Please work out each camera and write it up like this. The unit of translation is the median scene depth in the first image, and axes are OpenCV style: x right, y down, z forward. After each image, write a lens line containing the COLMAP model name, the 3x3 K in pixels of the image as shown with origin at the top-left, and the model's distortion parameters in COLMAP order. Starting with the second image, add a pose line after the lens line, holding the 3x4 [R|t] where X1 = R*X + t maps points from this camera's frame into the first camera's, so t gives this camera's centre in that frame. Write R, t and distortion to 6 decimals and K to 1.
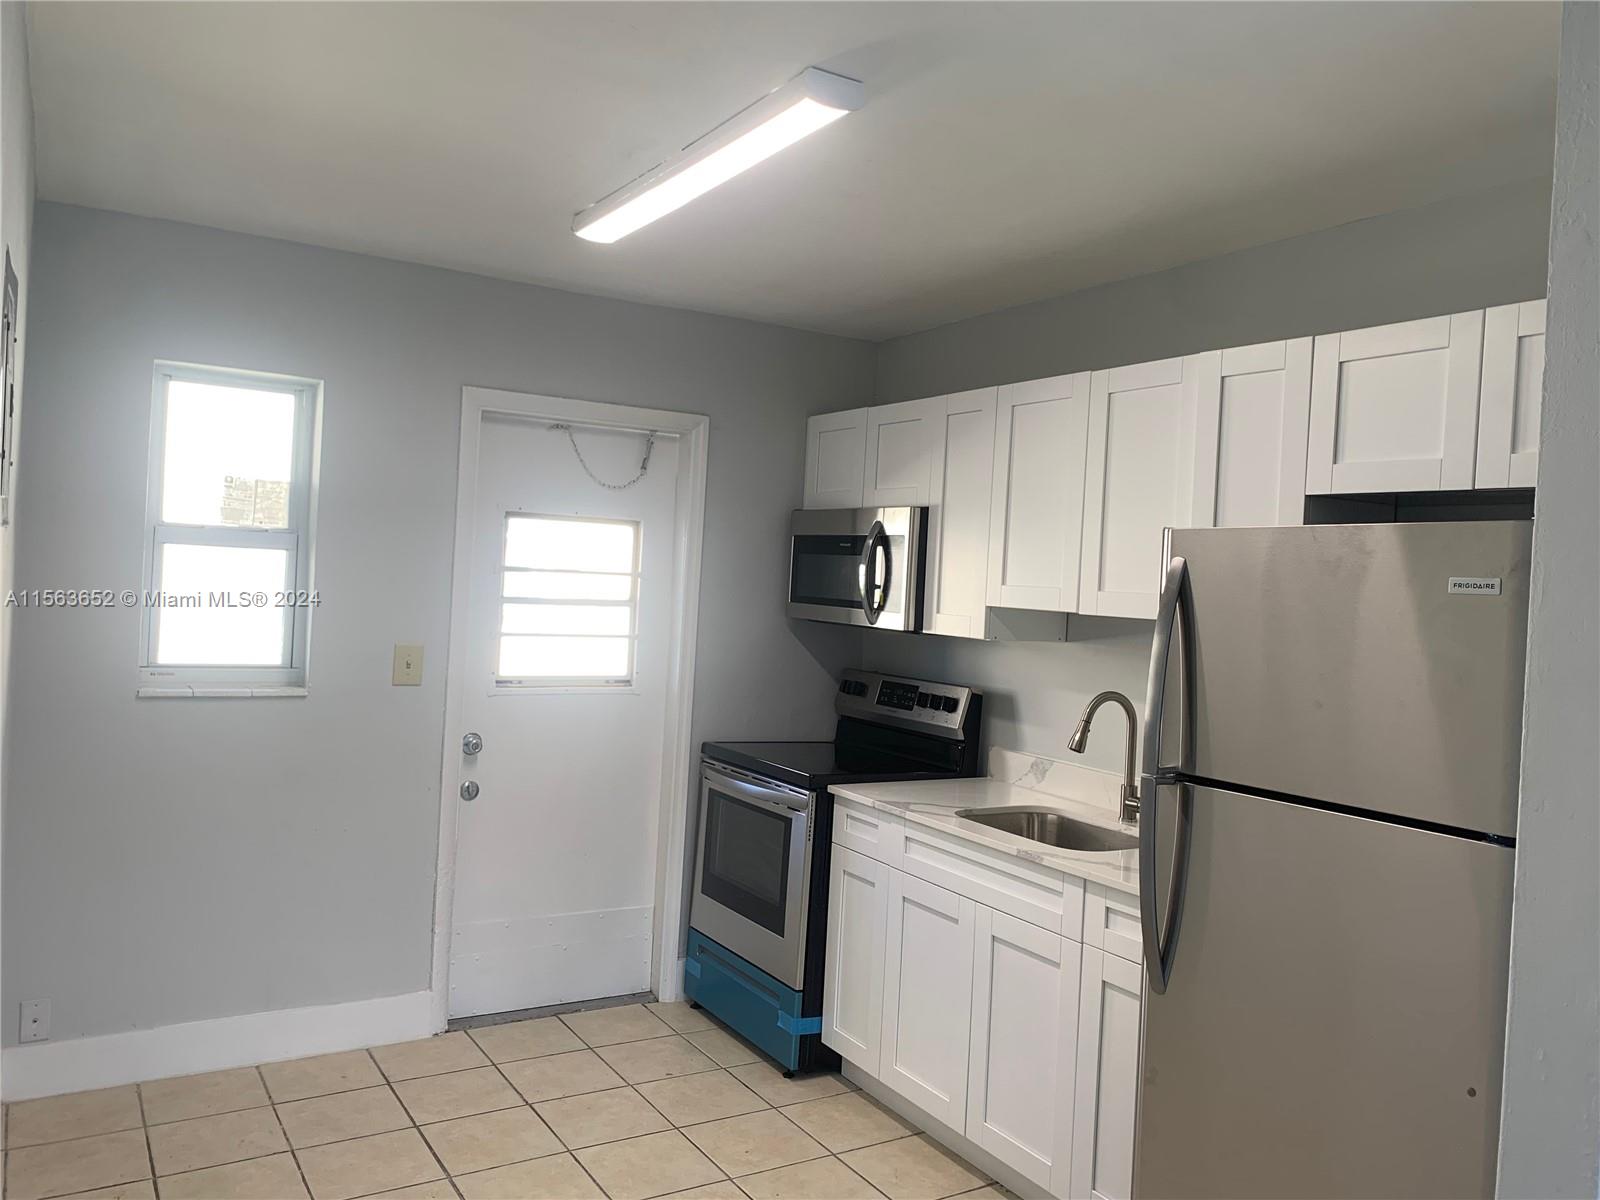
lens RADIAL K [[1208.7, 0, 803.0], [0, 1208.7, 590.4], [0, 0, 1]] dist [0.115820, -0.086559]
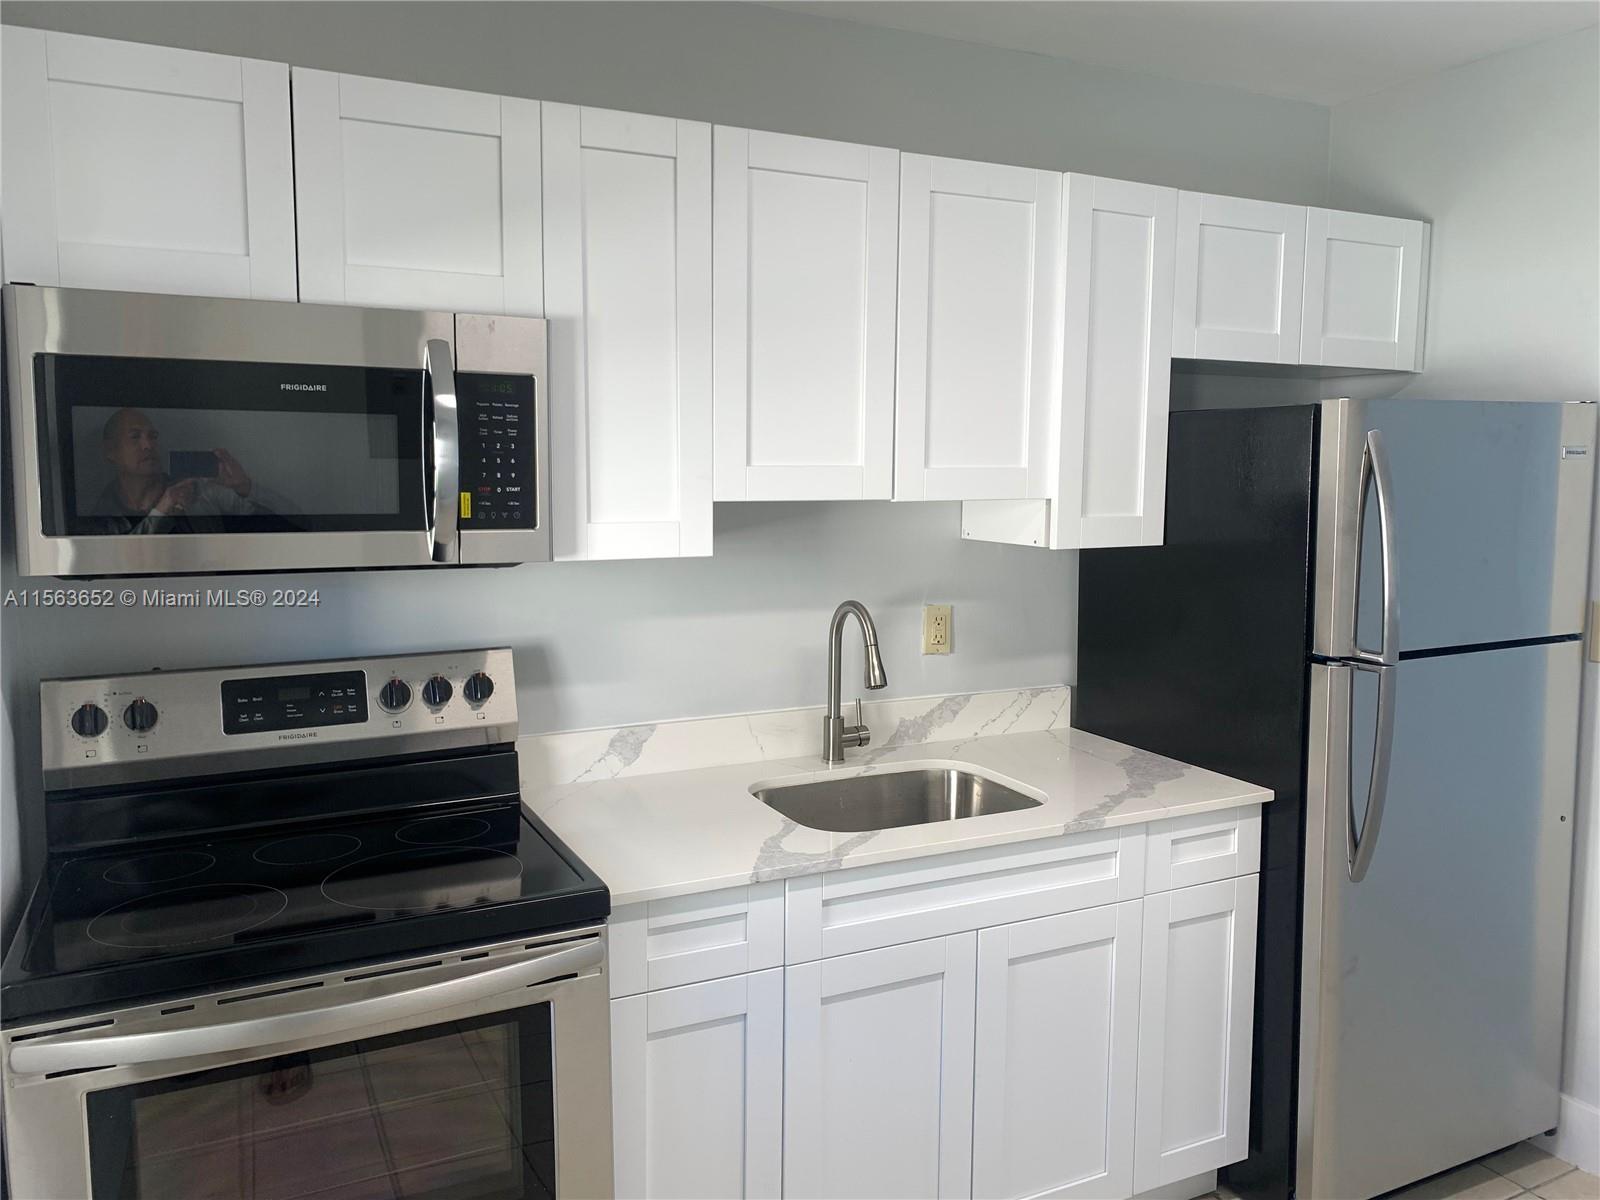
lens RADIAL K [[1208.7, 0, 803.0], [0, 1208.7, 590.4], [0, 0, 1]] dist [0.115820, -0.086559]
pose [[0.067344, -0.147074, 0.986830, -0.460919], [-0.004373, 0.989023, 0.147699, -0.033216], [-0.997720, -0.014263, 0.065962, 0.929364]]
